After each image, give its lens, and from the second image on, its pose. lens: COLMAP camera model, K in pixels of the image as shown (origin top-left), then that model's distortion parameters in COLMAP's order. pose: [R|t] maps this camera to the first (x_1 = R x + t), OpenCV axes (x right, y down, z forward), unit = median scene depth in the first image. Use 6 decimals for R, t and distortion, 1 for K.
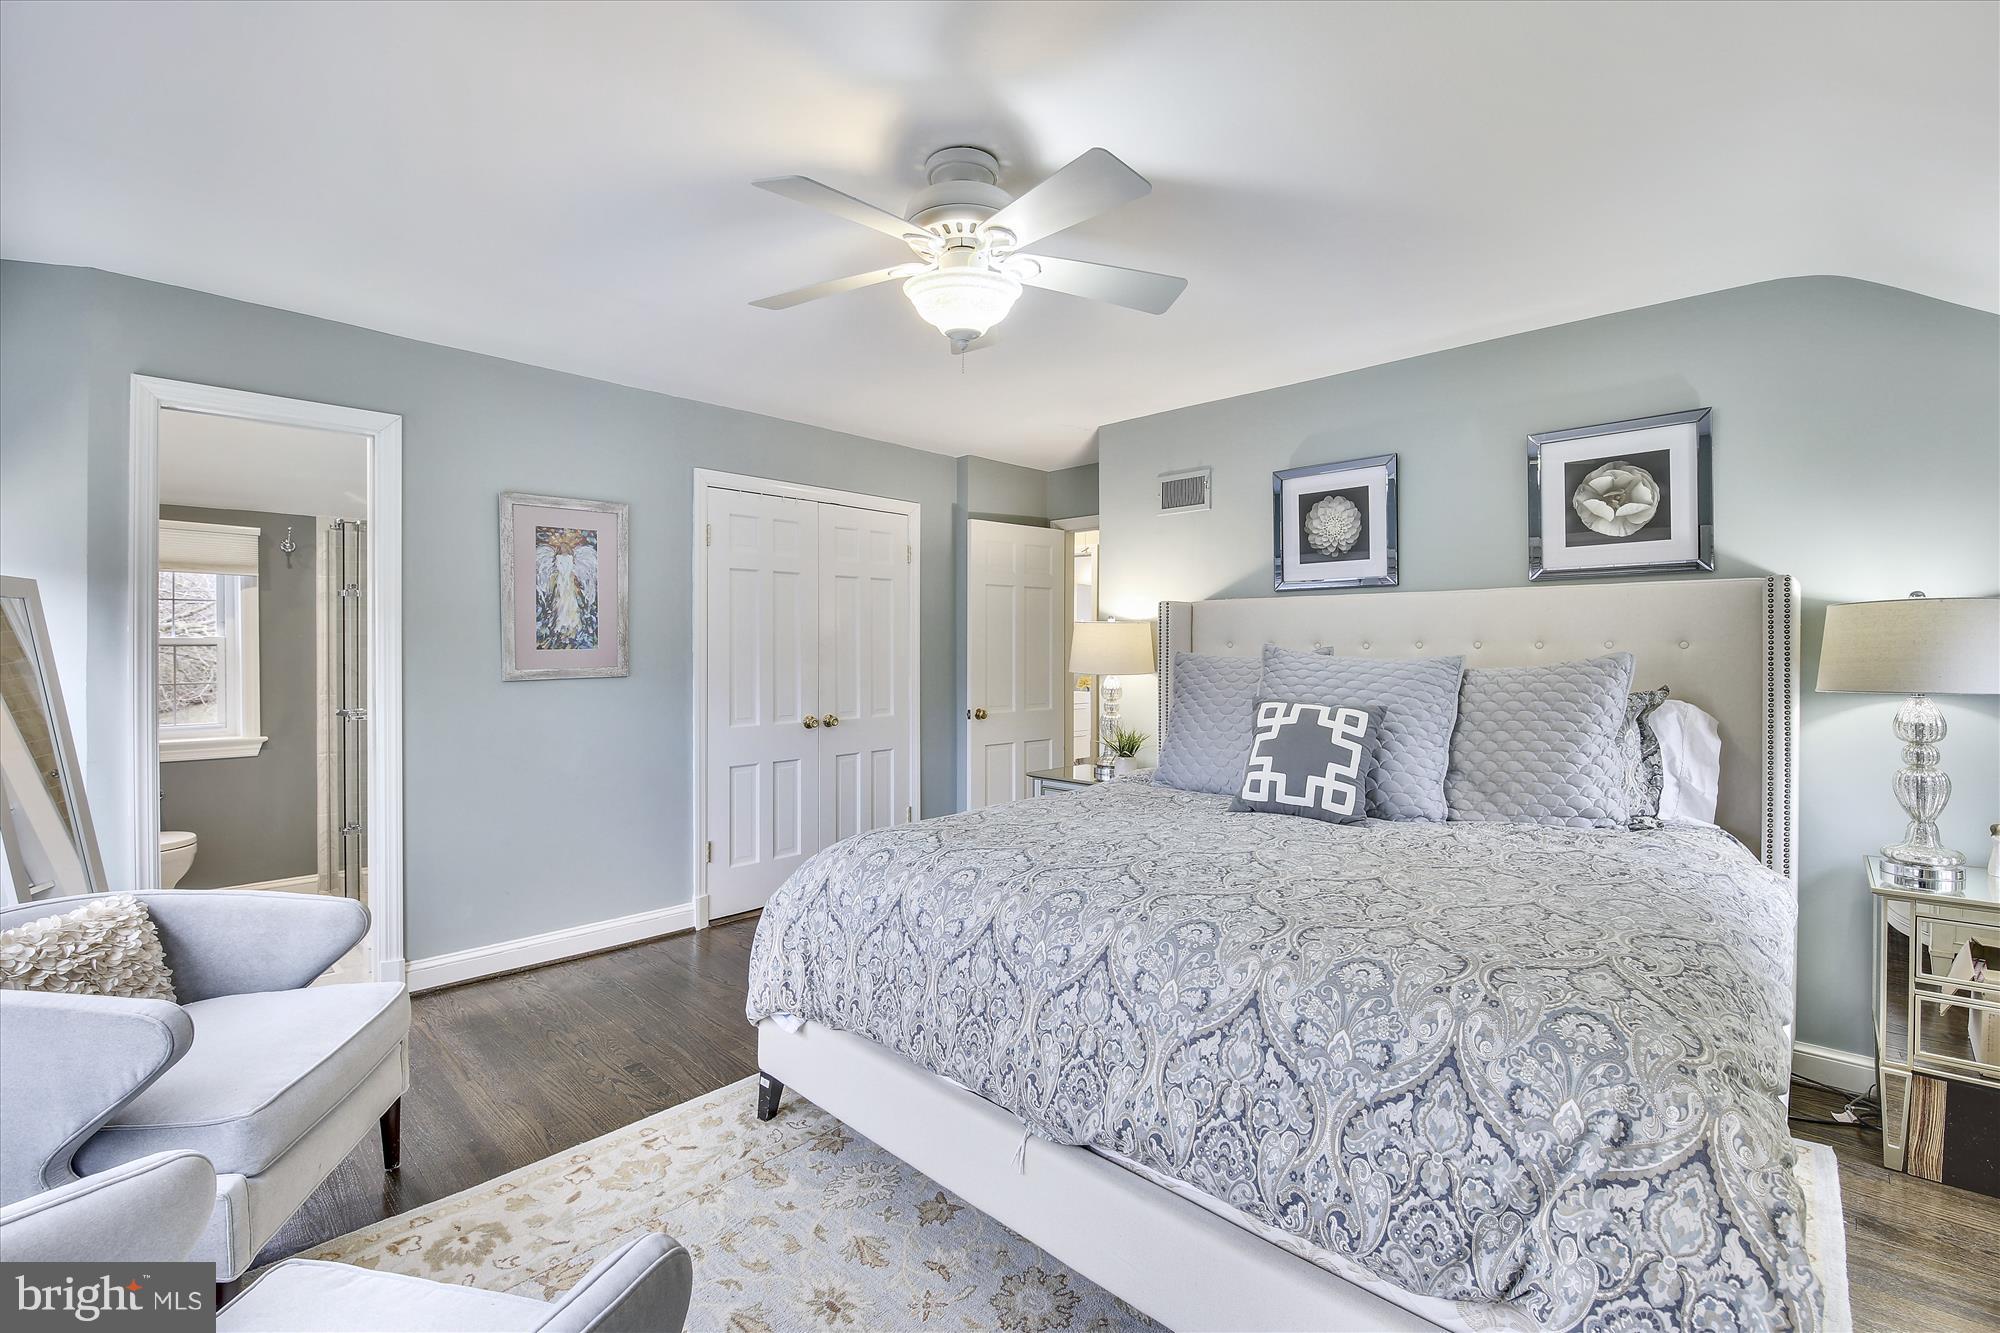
lens RADIAL K [[861.7, 0, 961.0], [0, 861.7, 650.1], [0, 0, 1]] dist [-0.014880, -0.001988]
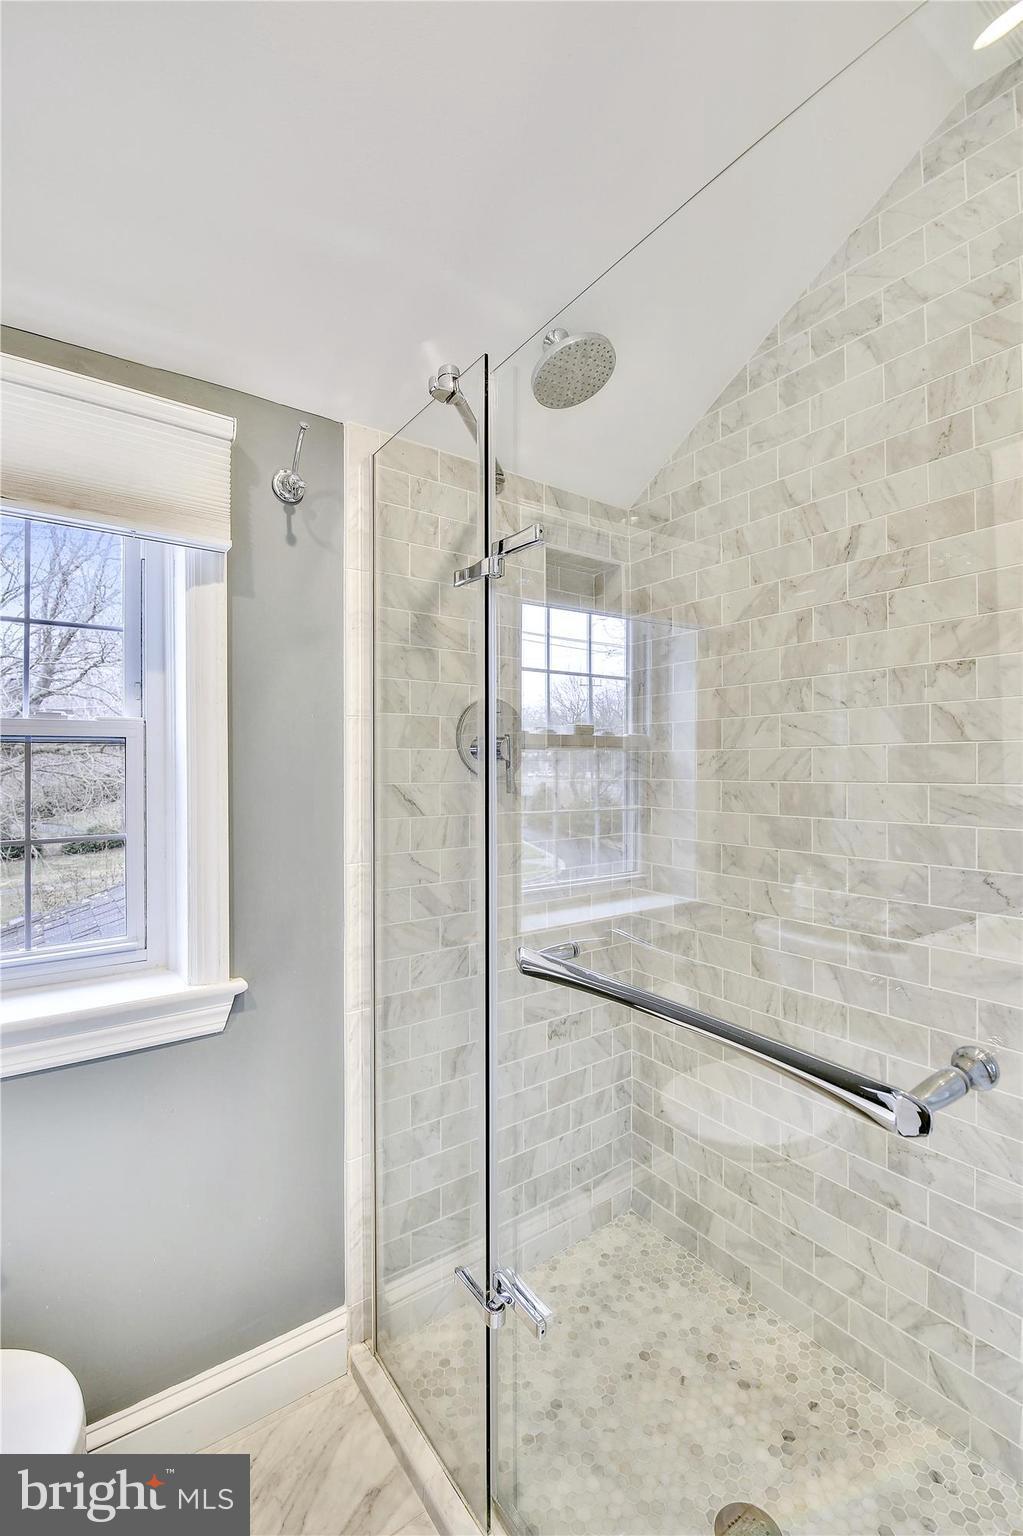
lens RADIAL K [[661.8, 0, 497.7], [0, 661.8, 765.5], [0, 0, 1]] dist [-0.014880, -0.001988]
pose [[0.989631, -0.005093, -0.143543, -0.661725], [0.003577, 0.999935, -0.010822, 0.010107], [0.143588, 0.010197, 0.989585, 0.727509]]
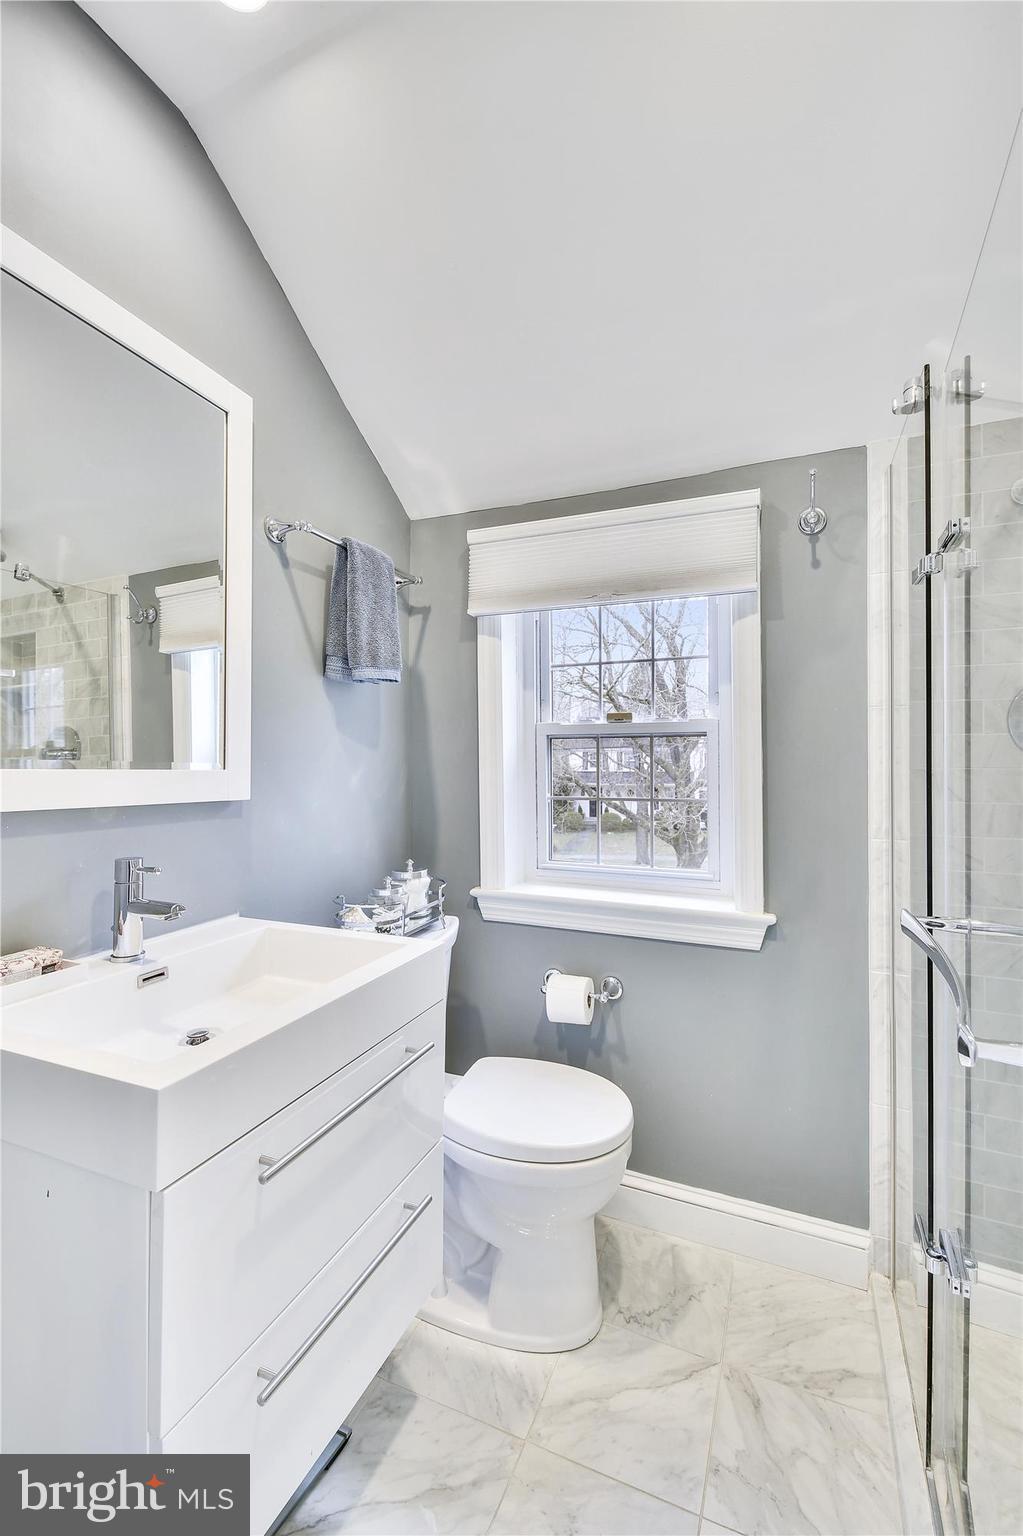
lens RADIAL K [[661.8, 0, 503.2], [0, 661.8, 757.5], [0, 0, 1]] dist [-0.014880, -0.001988]
pose [[0.375880, -0.006117, -0.926648, -0.522227], [-0.002667, 0.999967, -0.007683, 0.013838], [0.926664, 0.005359, 0.375852, 0.713768]]
